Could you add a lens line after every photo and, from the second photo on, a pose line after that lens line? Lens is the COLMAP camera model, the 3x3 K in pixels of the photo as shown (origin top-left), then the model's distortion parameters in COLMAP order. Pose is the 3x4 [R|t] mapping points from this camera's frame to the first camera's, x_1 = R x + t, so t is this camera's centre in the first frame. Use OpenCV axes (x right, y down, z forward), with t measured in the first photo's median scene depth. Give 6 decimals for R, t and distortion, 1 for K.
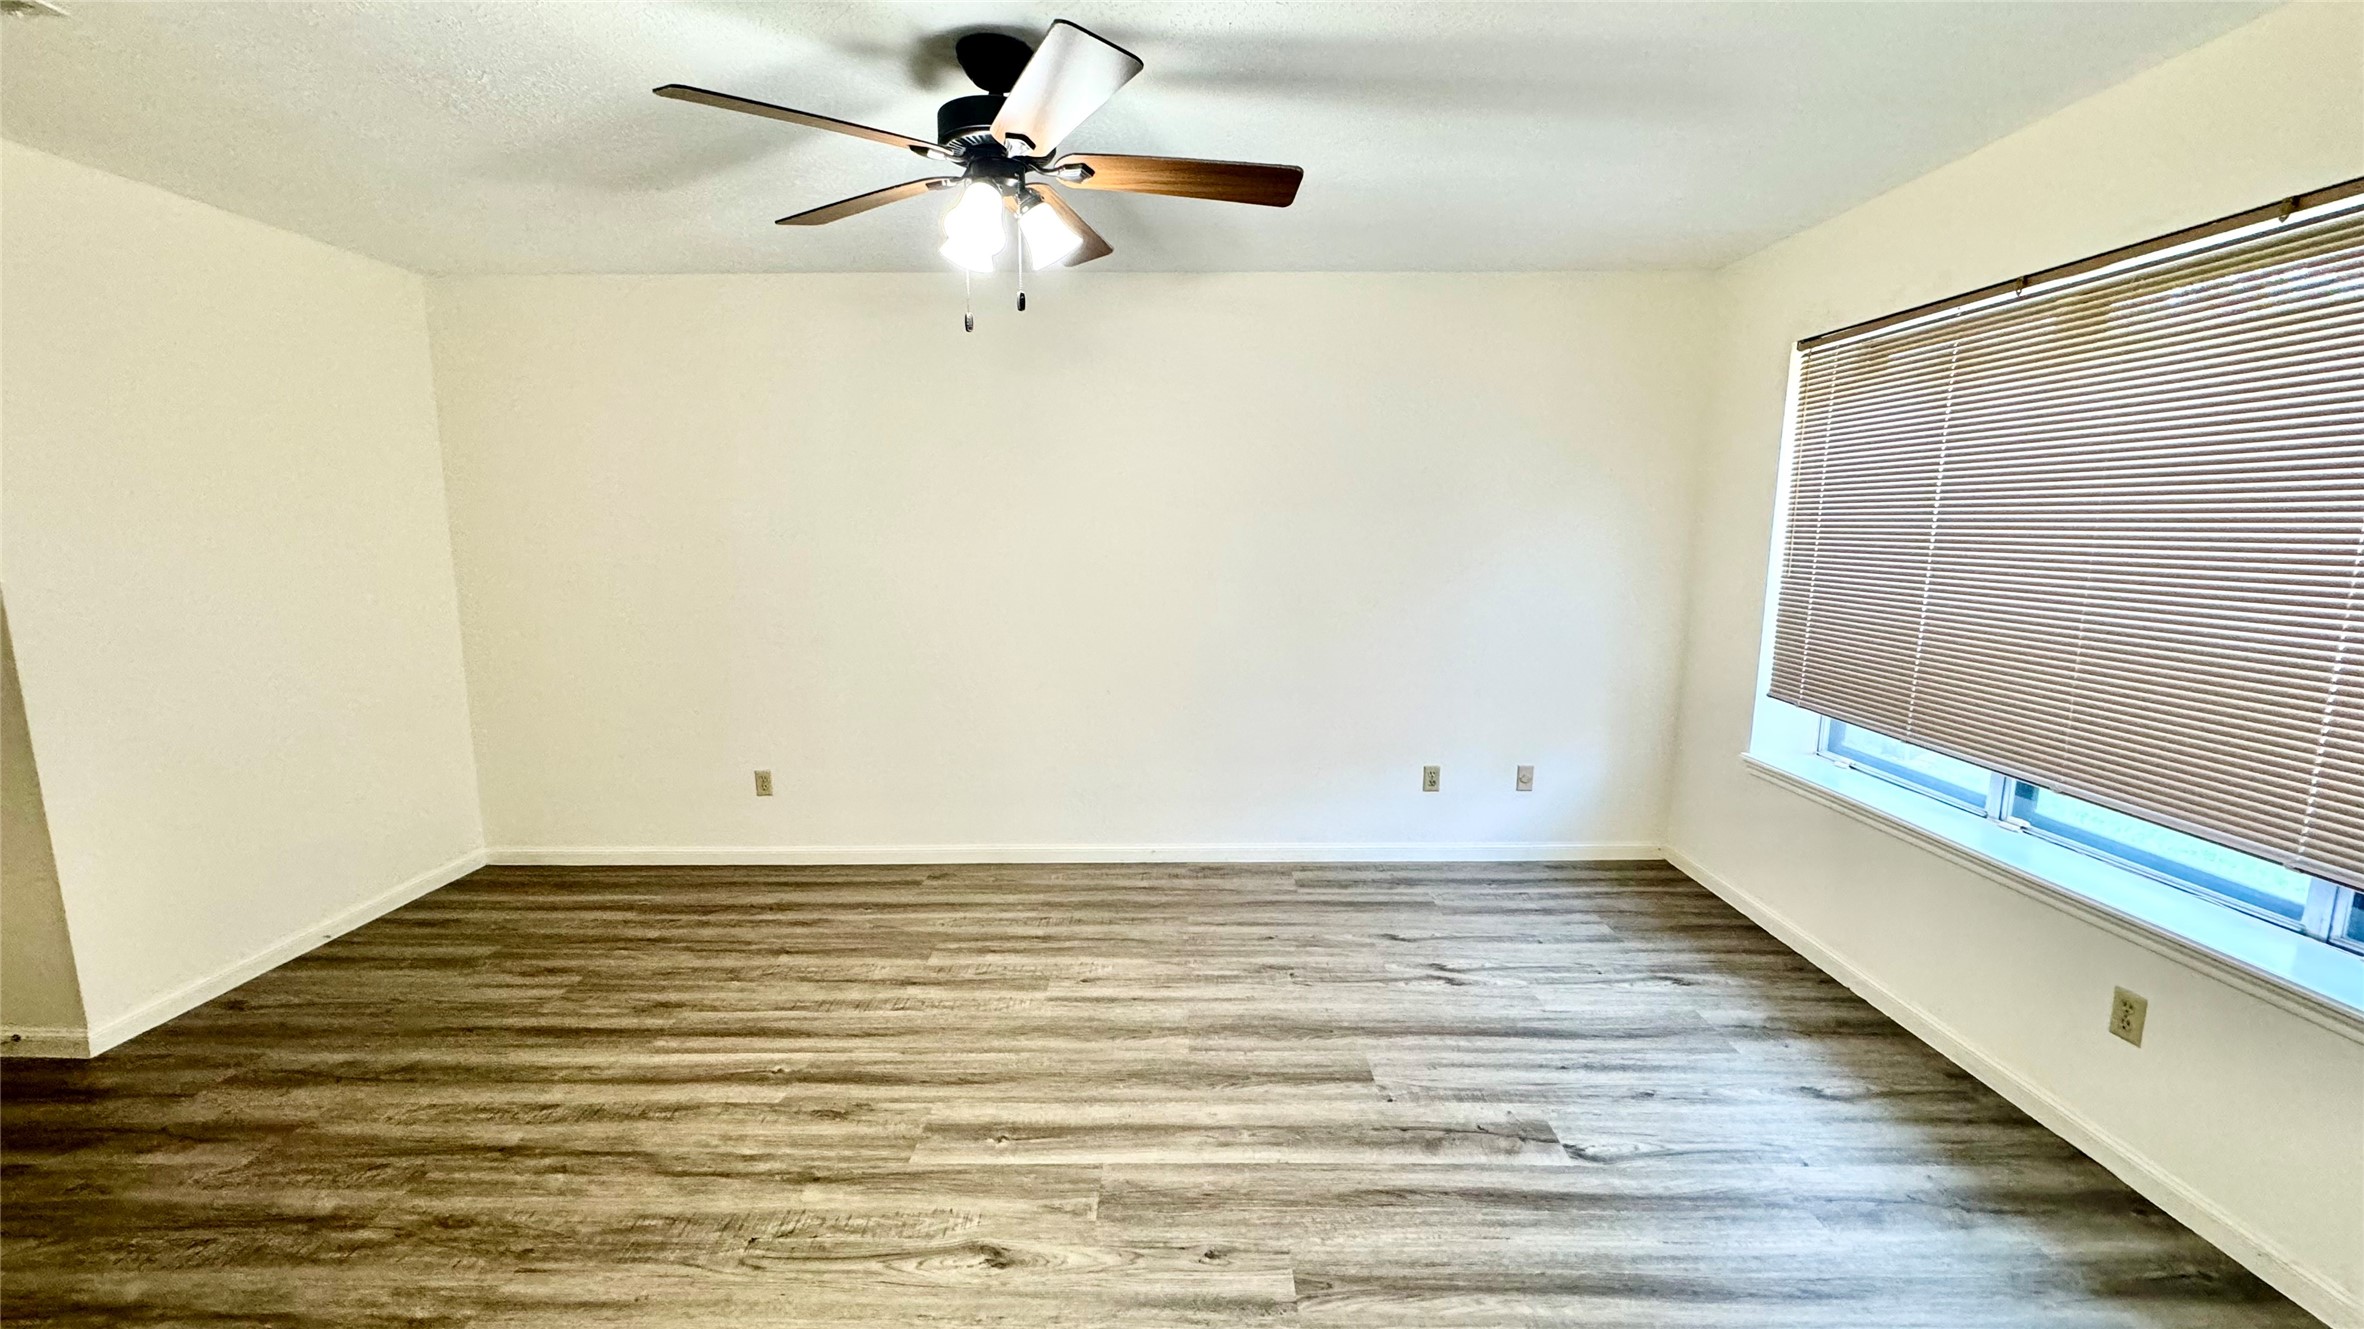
lens RADIAL K [[945.6, 0, 1184.2], [0, 945.6, 664.8], [0, 0, 1]] dist [-0.002737, 0.001026]
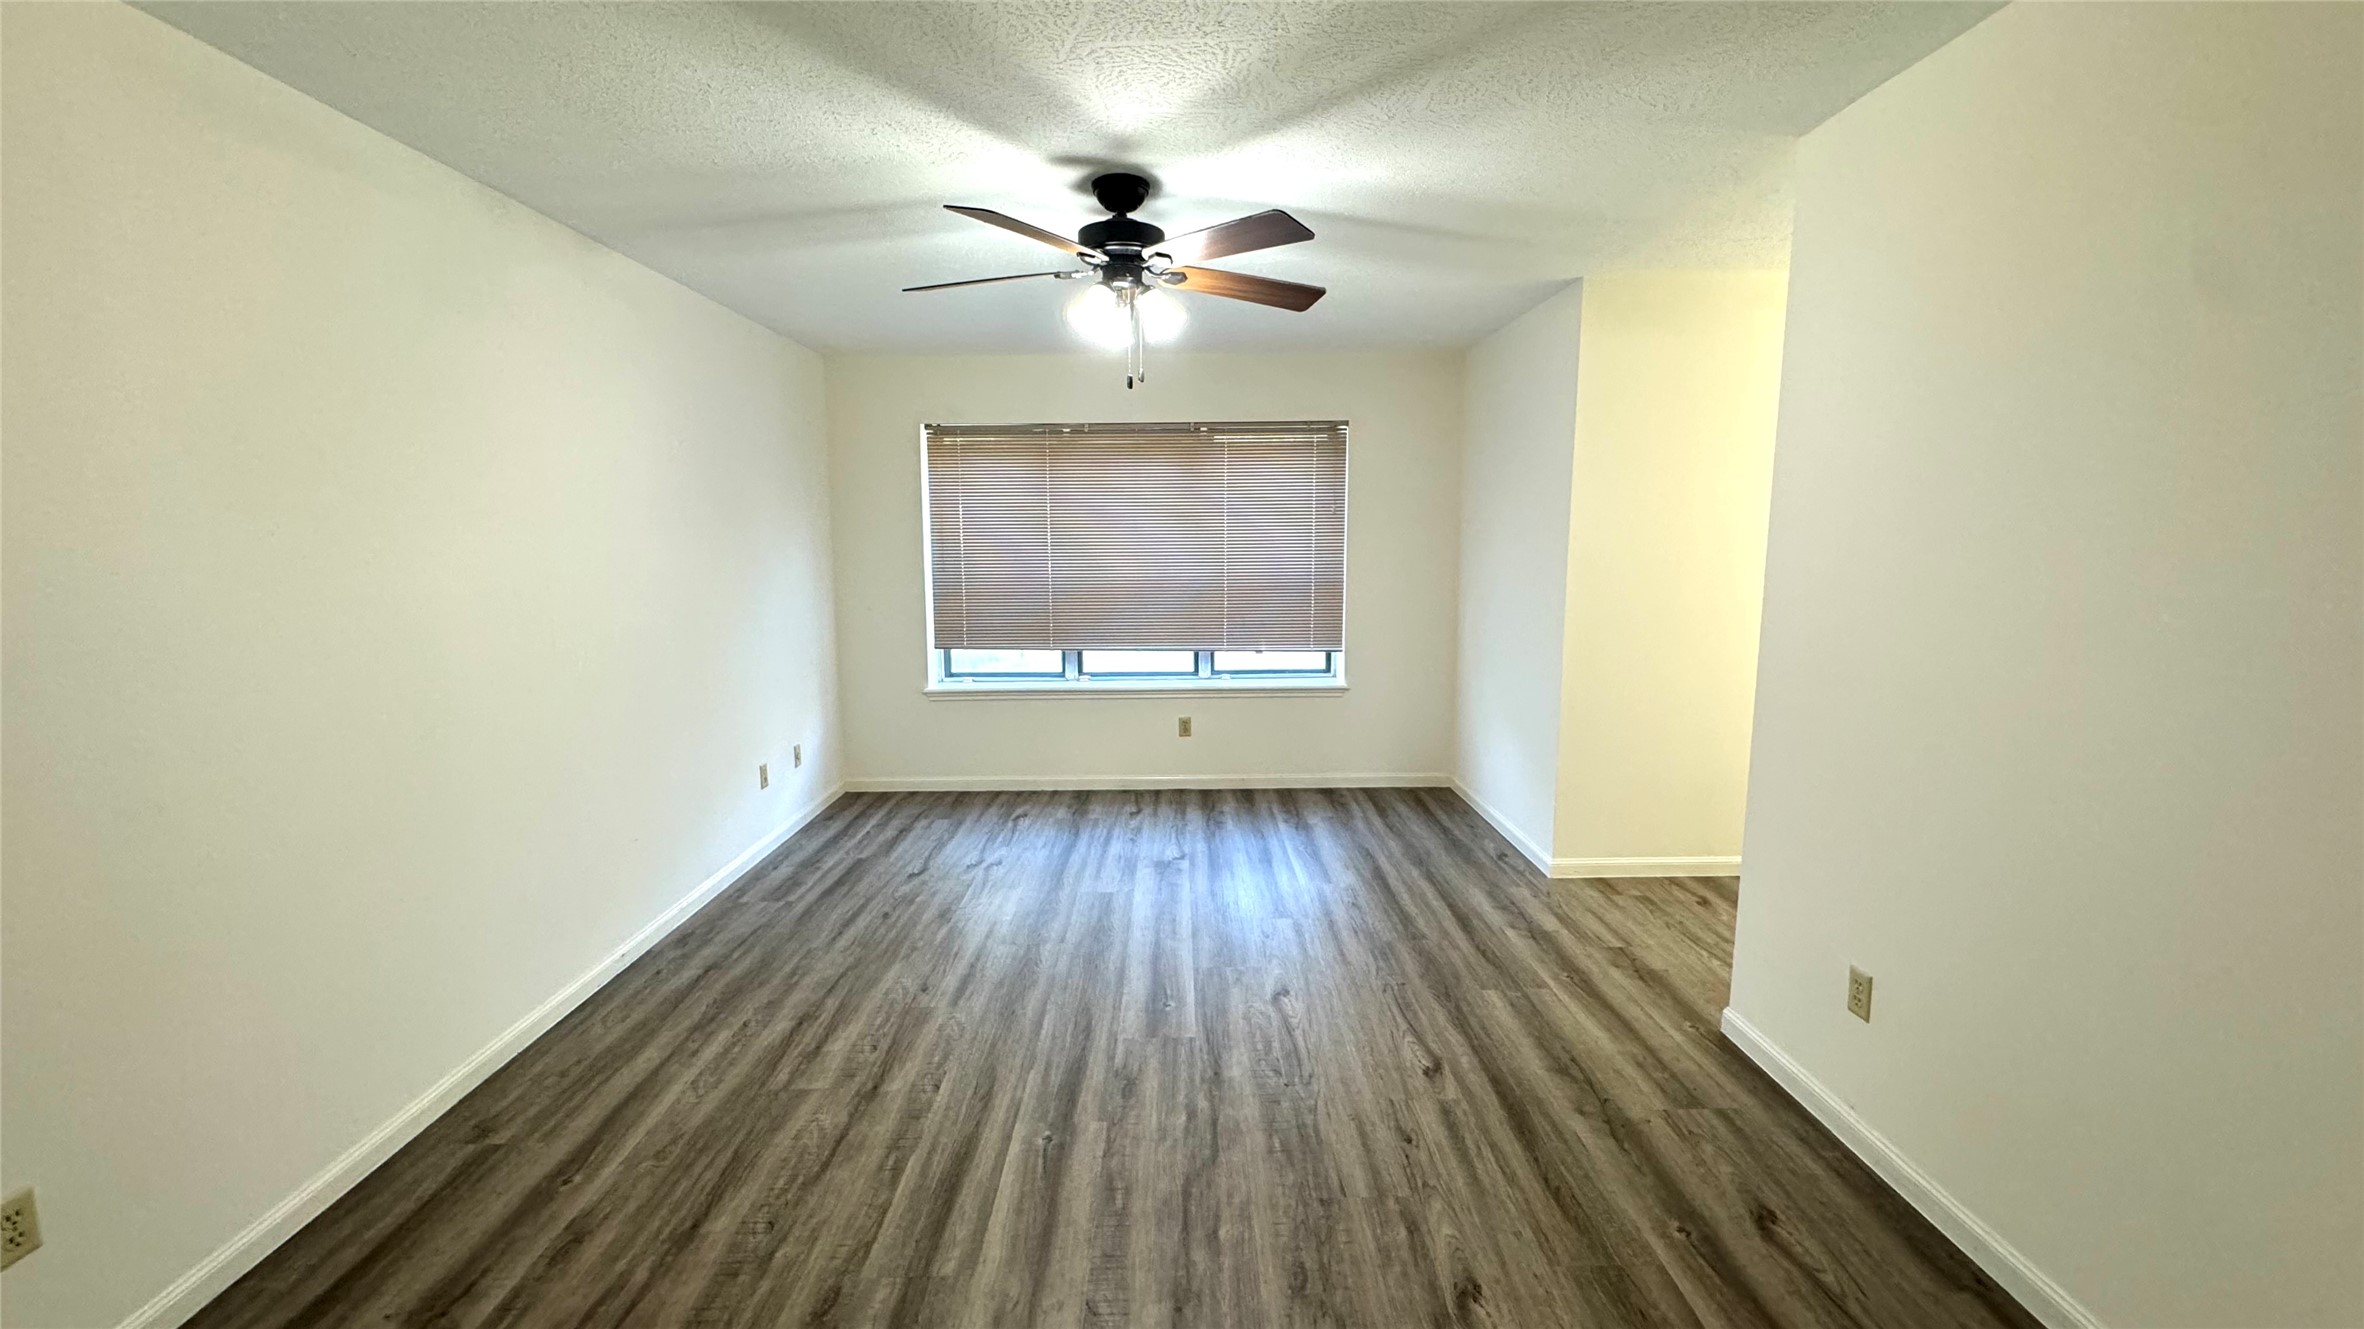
lens RADIAL K [[945.6, 0, 1188.5], [0, 945.6, 666.0], [0, 0, 1]] dist [-0.002737, 0.001026]
pose [[-0.015899, -0.136334, 0.990535, -1.097336], [0.158769, 0.977747, 0.137122, -0.100819], [-0.987188, 0.159447, 0.006100, 0.682366]]
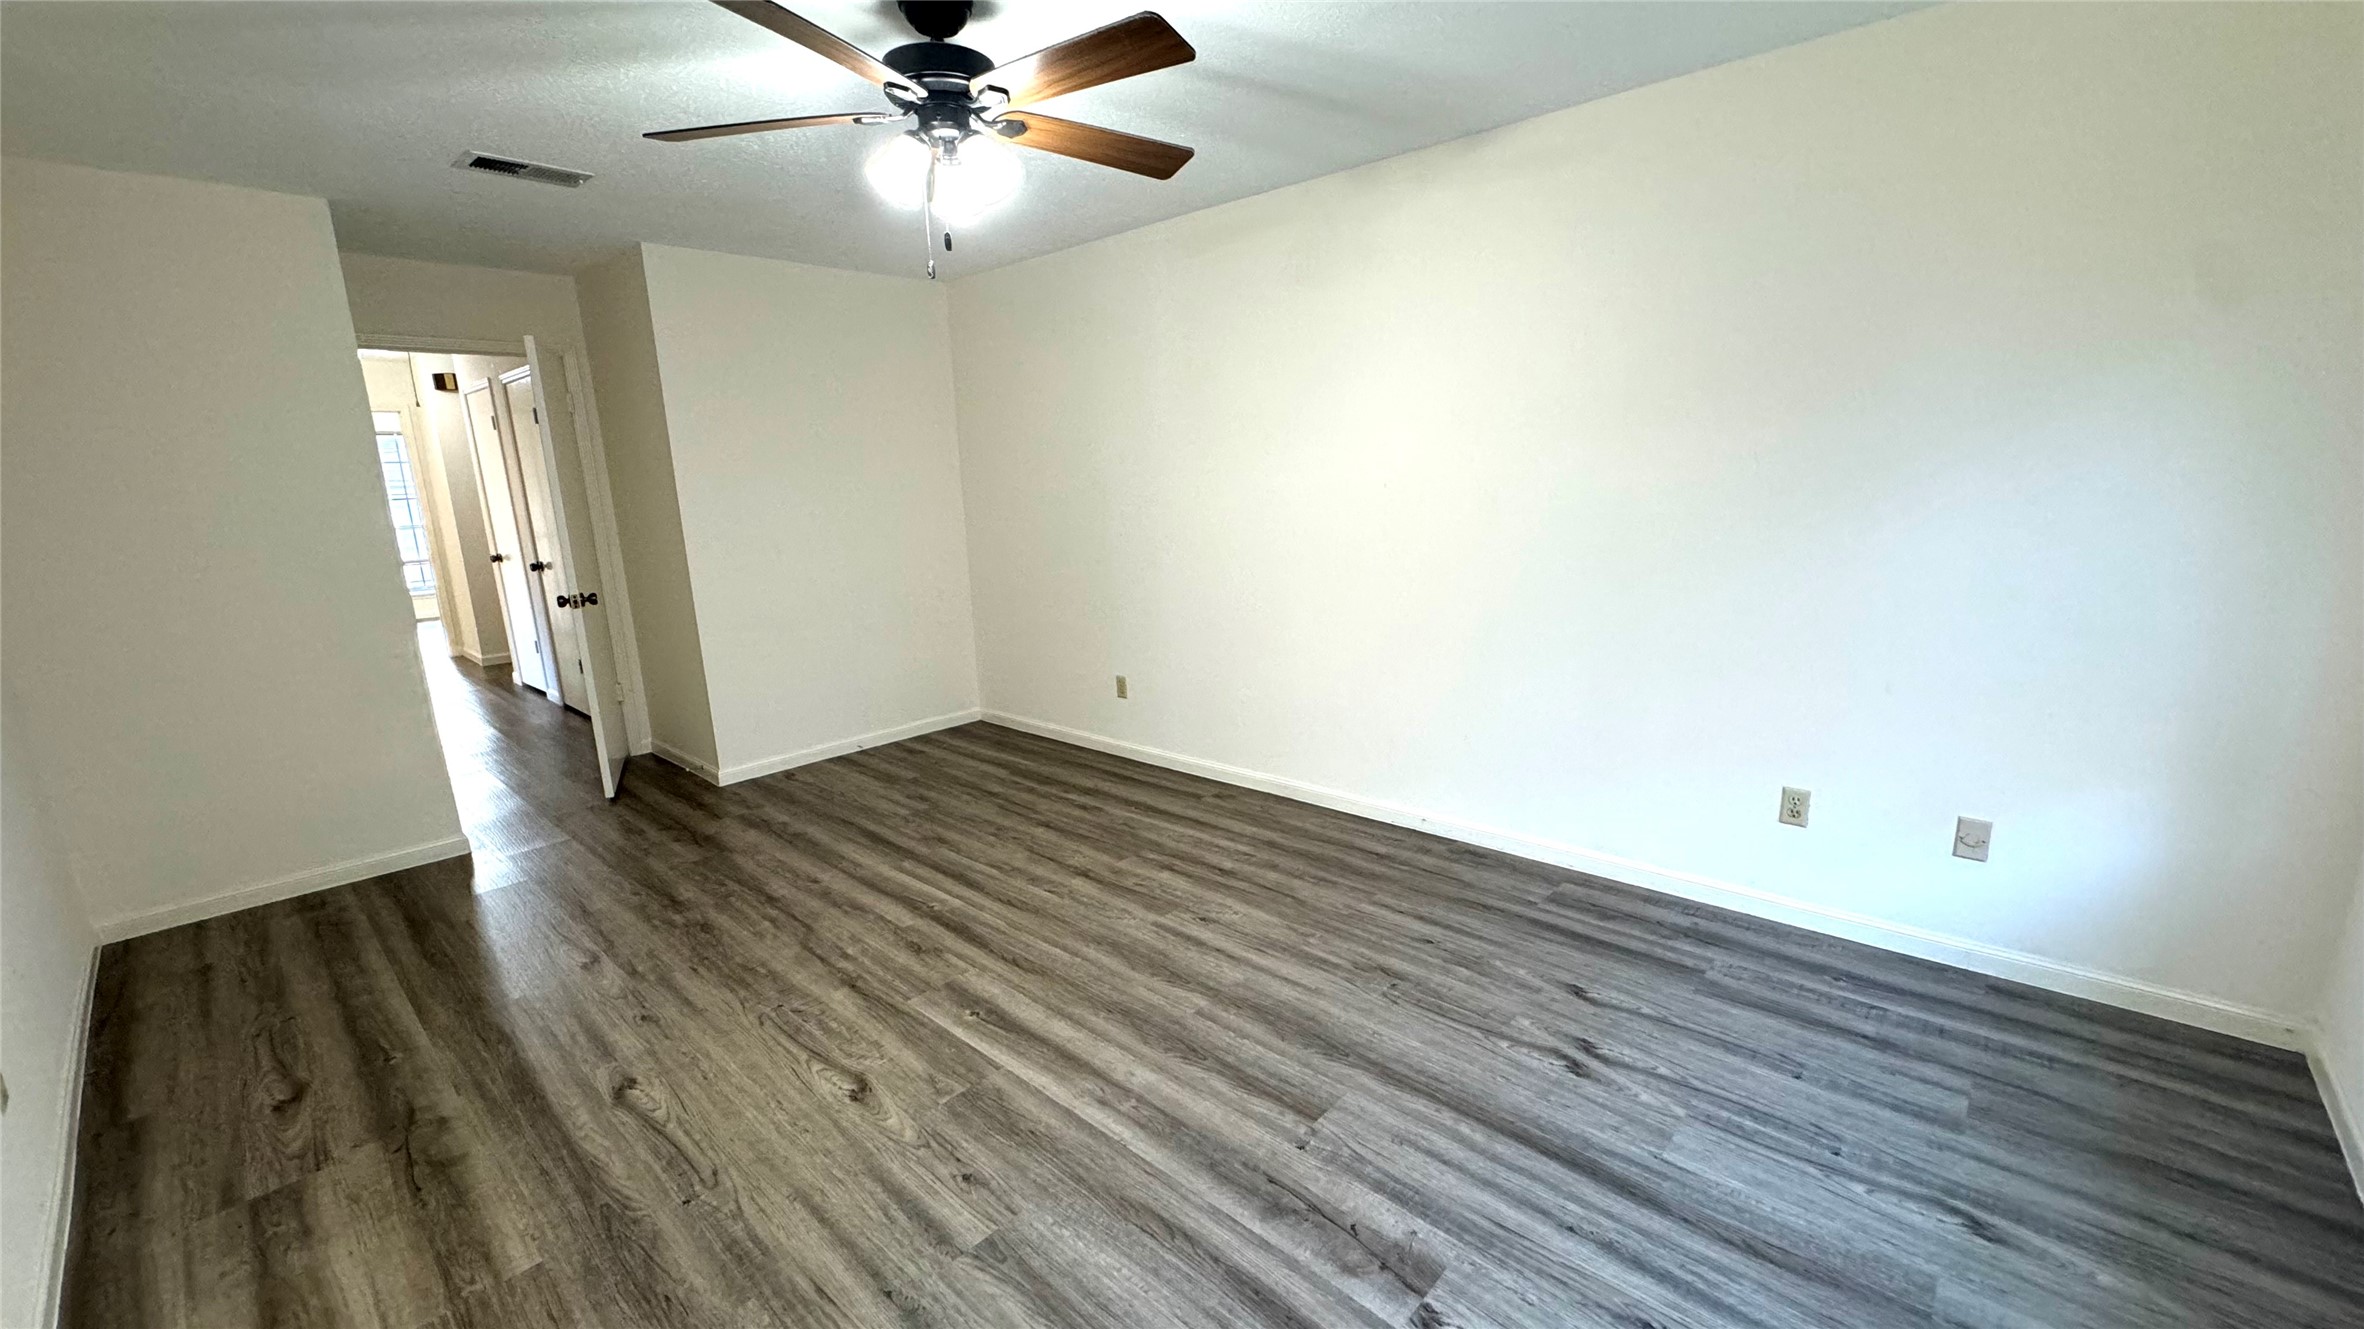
lens RADIAL K [[945.6, 0, 1181.5], [0, 945.6, 667.3], [0, 0, 1]] dist [-0.002737, 0.001026]
pose [[0.732829, 0.116205, -0.670417, 0.527992], [-0.067671, 0.992871, 0.098126, -0.023602], [0.677040, -0.026541, 0.735468, 0.273265]]
